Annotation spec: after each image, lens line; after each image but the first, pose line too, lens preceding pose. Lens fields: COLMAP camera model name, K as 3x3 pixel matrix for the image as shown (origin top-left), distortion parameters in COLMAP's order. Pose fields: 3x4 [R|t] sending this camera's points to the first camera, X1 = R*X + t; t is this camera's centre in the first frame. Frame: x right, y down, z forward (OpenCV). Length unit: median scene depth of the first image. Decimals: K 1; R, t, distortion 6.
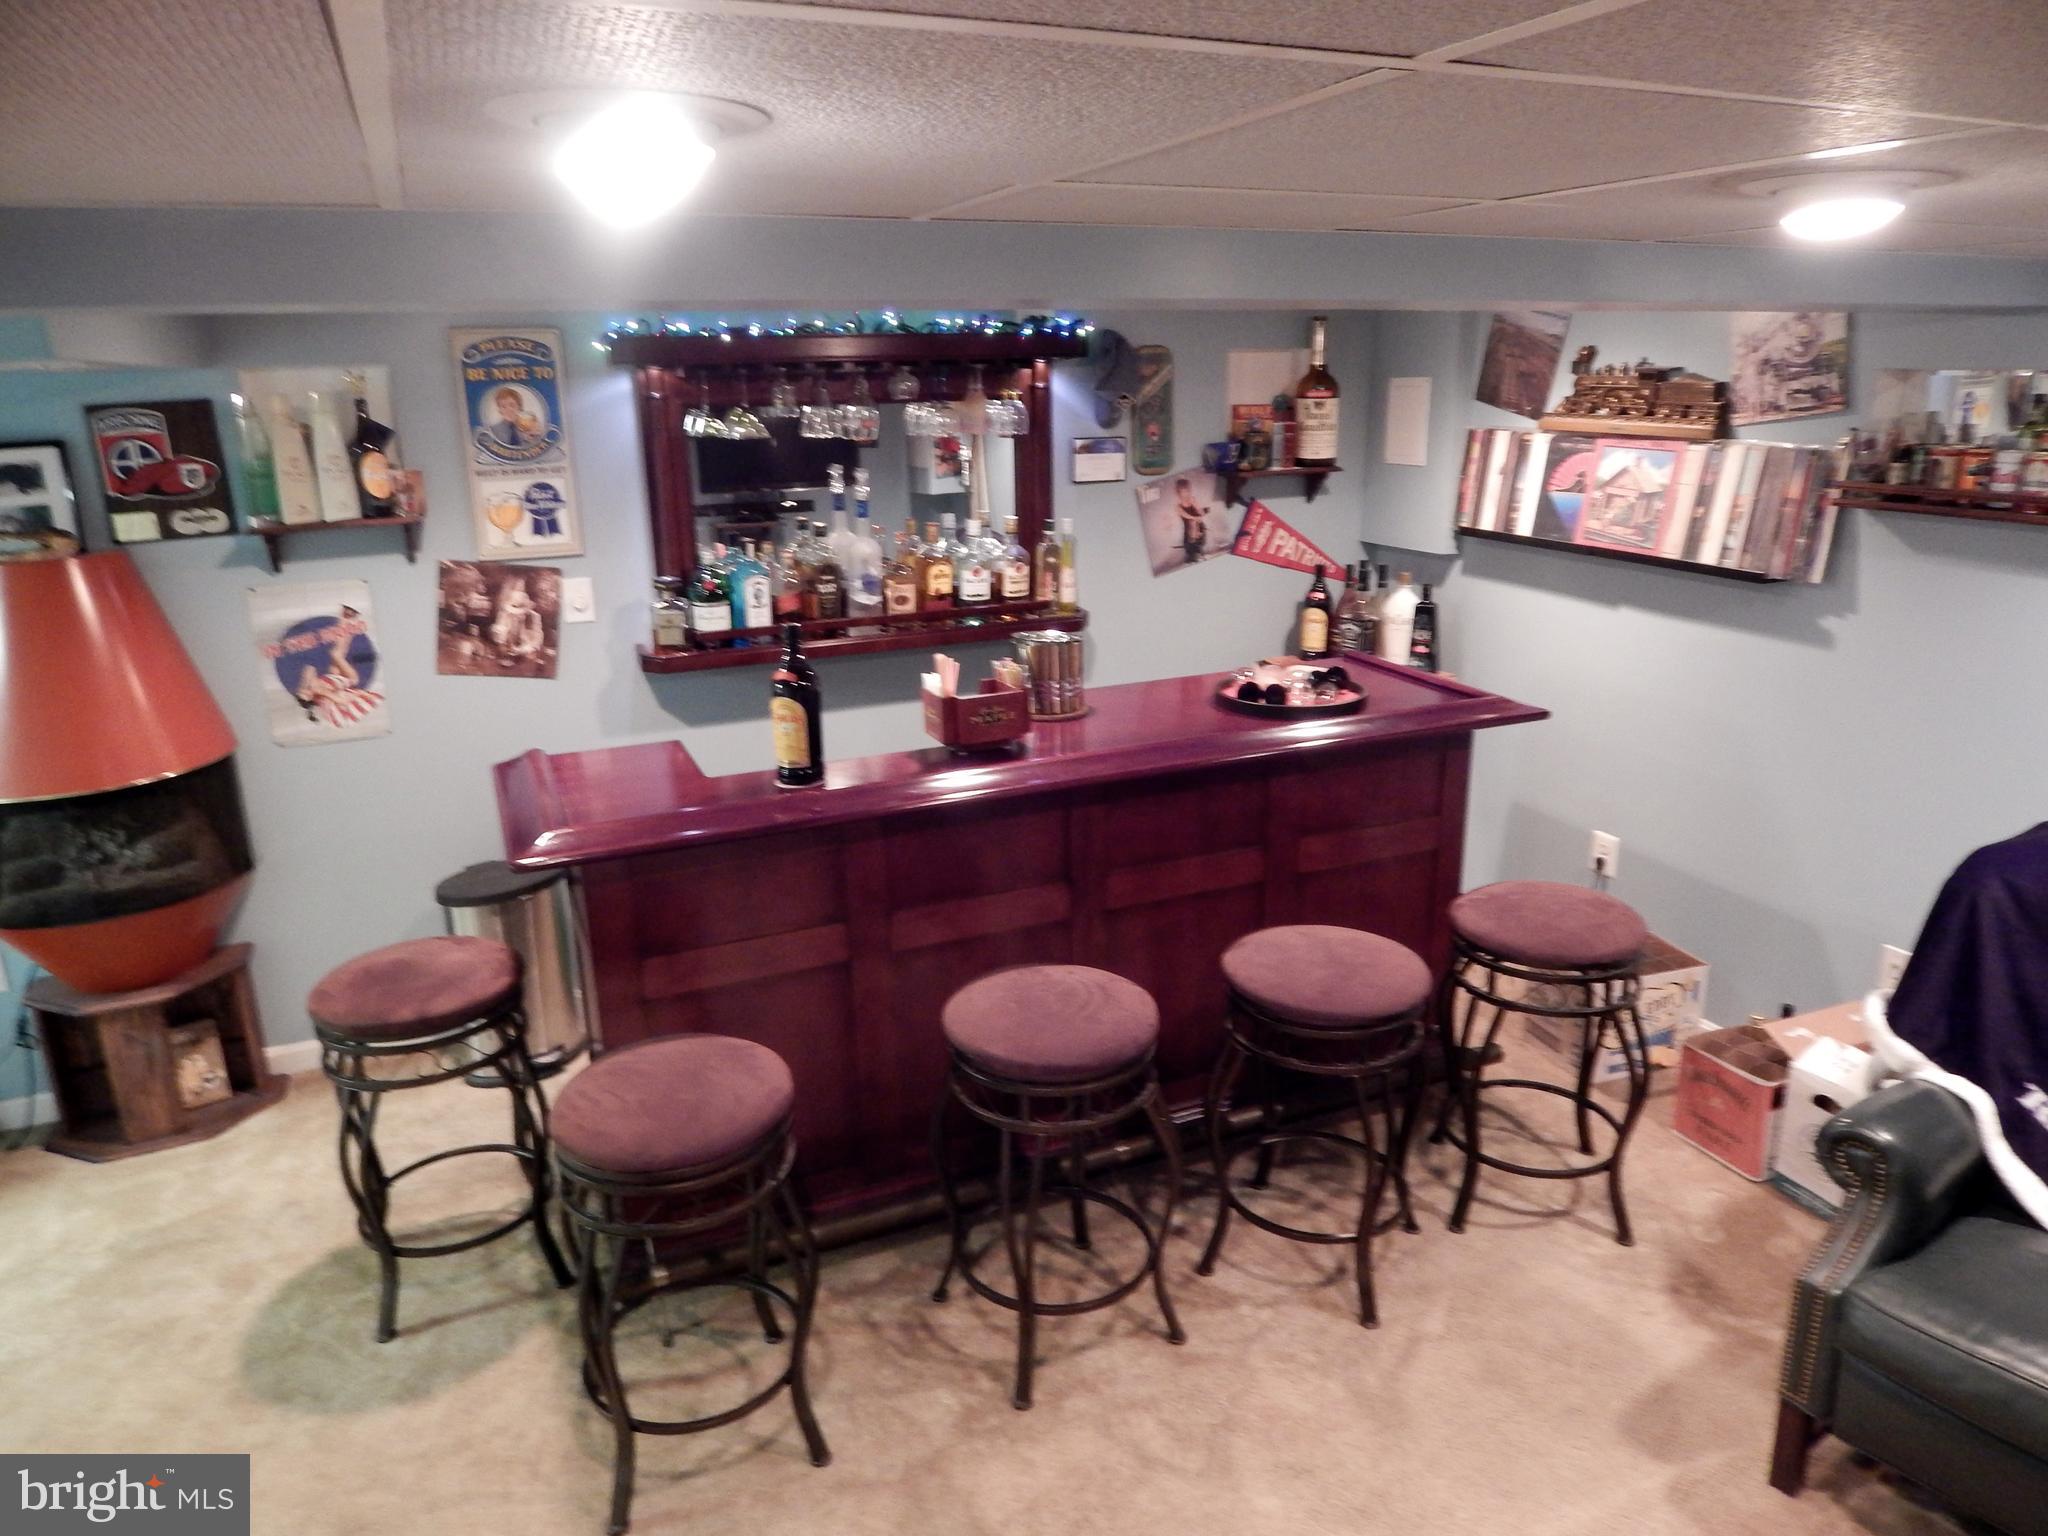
lens RADIAL K [[1368.5, 0, 1017.4], [0, 1368.5, 768.7], [0, 0, 1]] dist [0.033218, -0.015372]
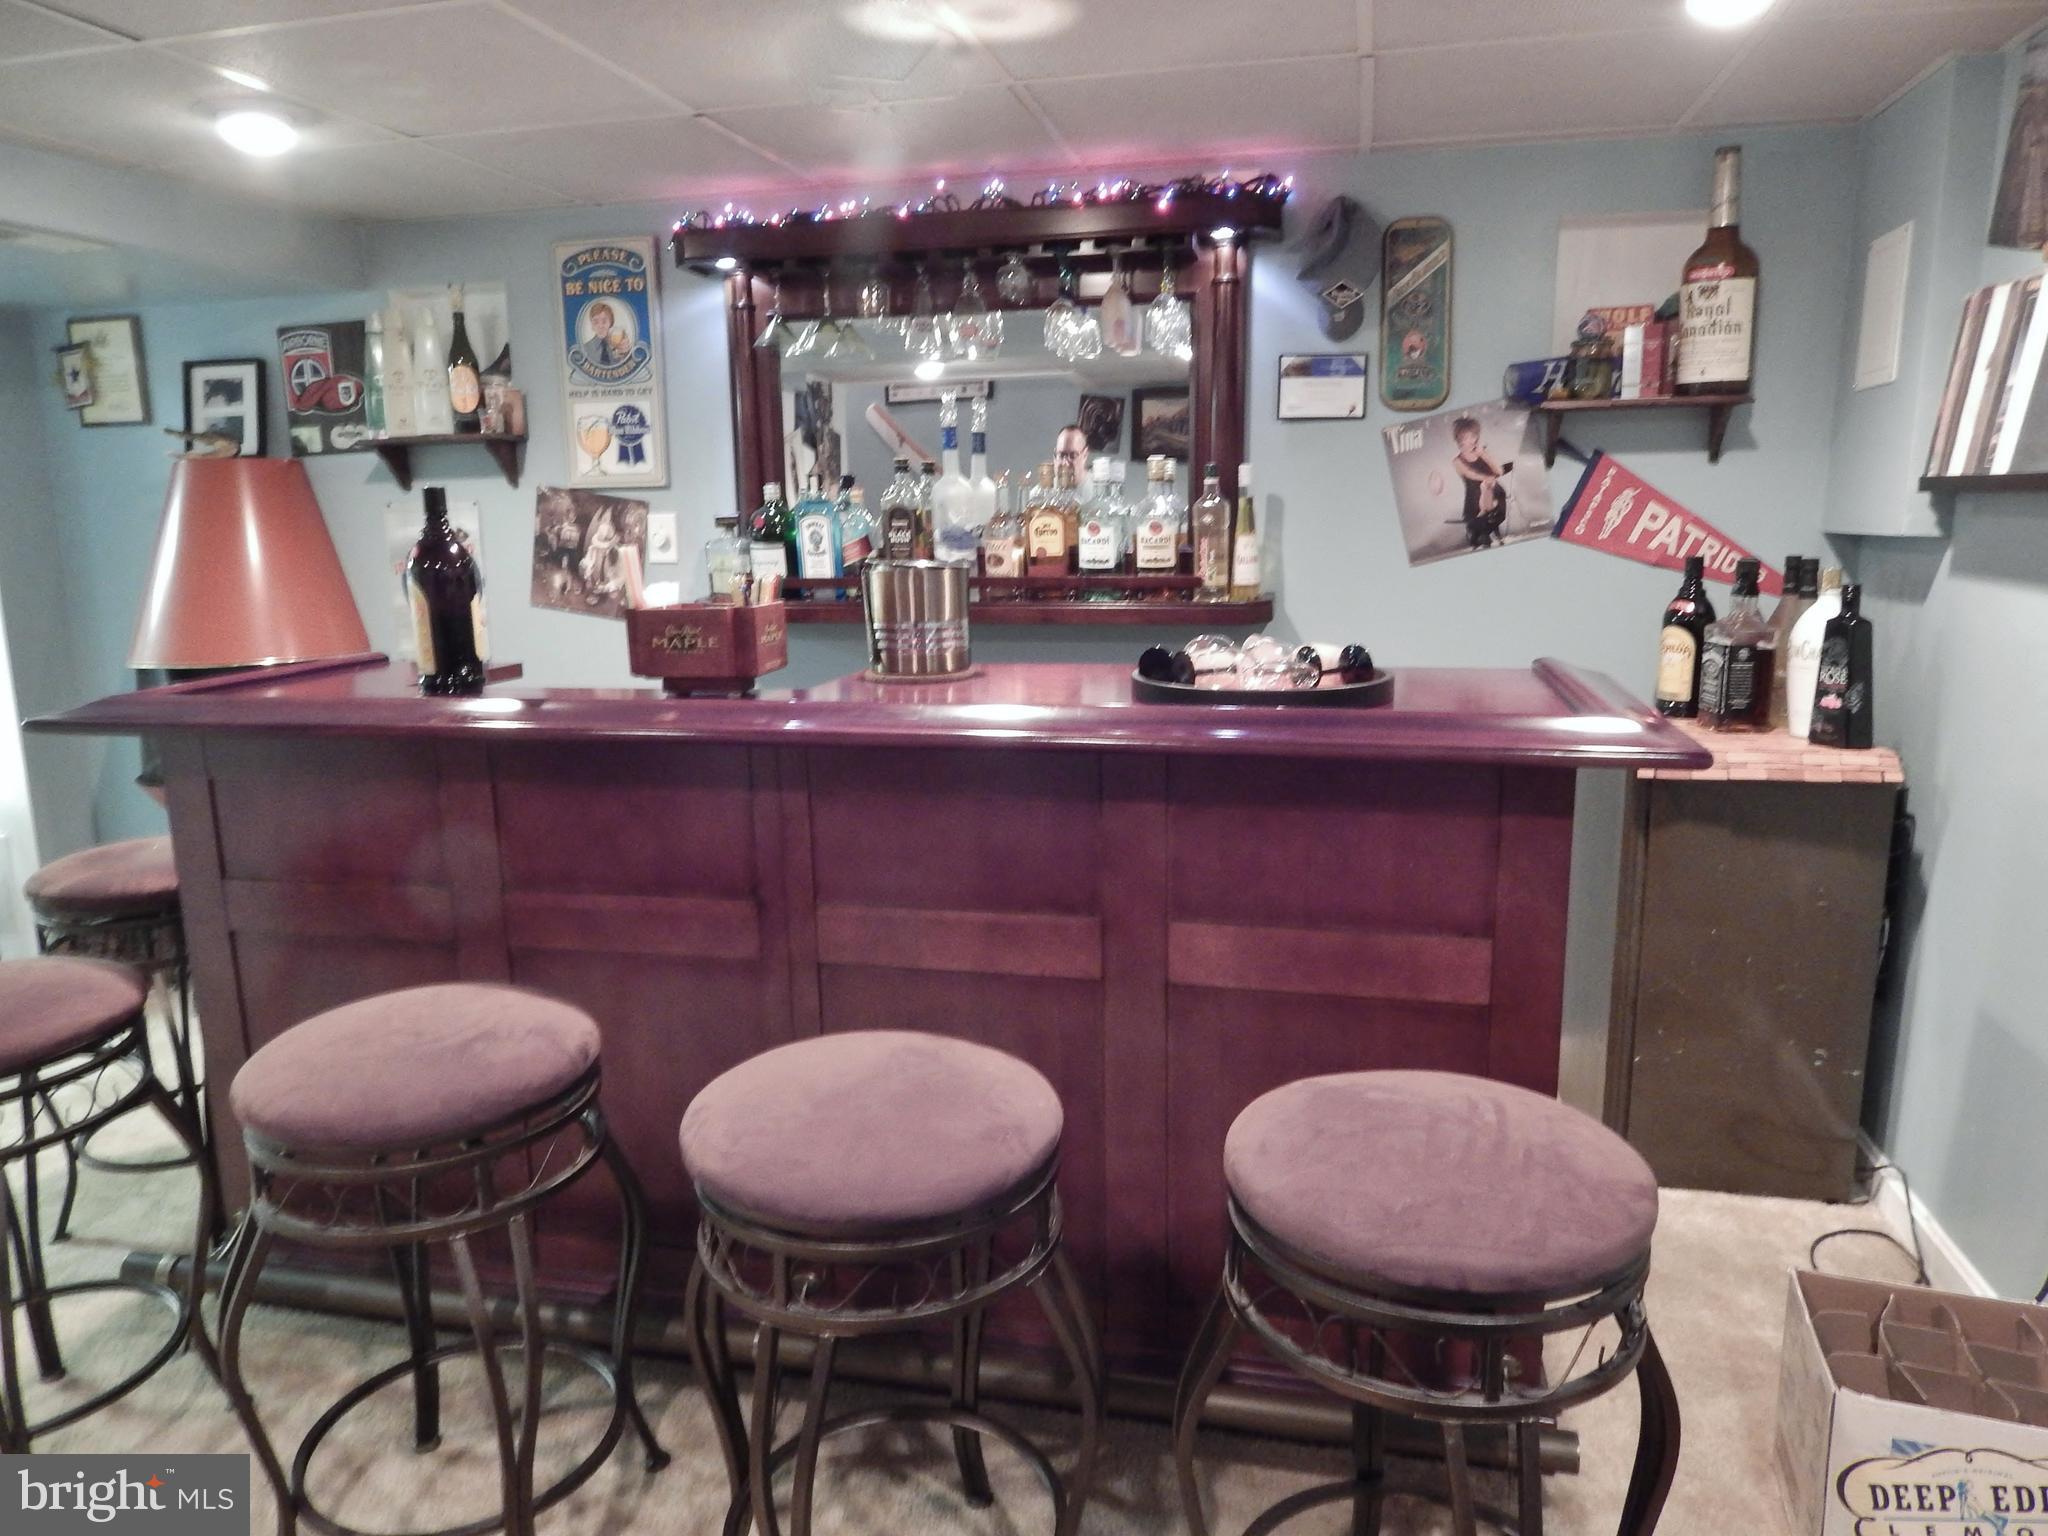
lens RADIAL K [[1368.5, 0, 1027.4], [0, 1368.5, 769.5], [0, 0, 1]] dist [0.033218, -0.015372]
pose [[0.803606, 0.120649, -0.582804, 0.422952], [-0.168856, 0.985218, -0.028875, 0.013353], [0.570705, 0.121614, 0.812099, 0.424354]]
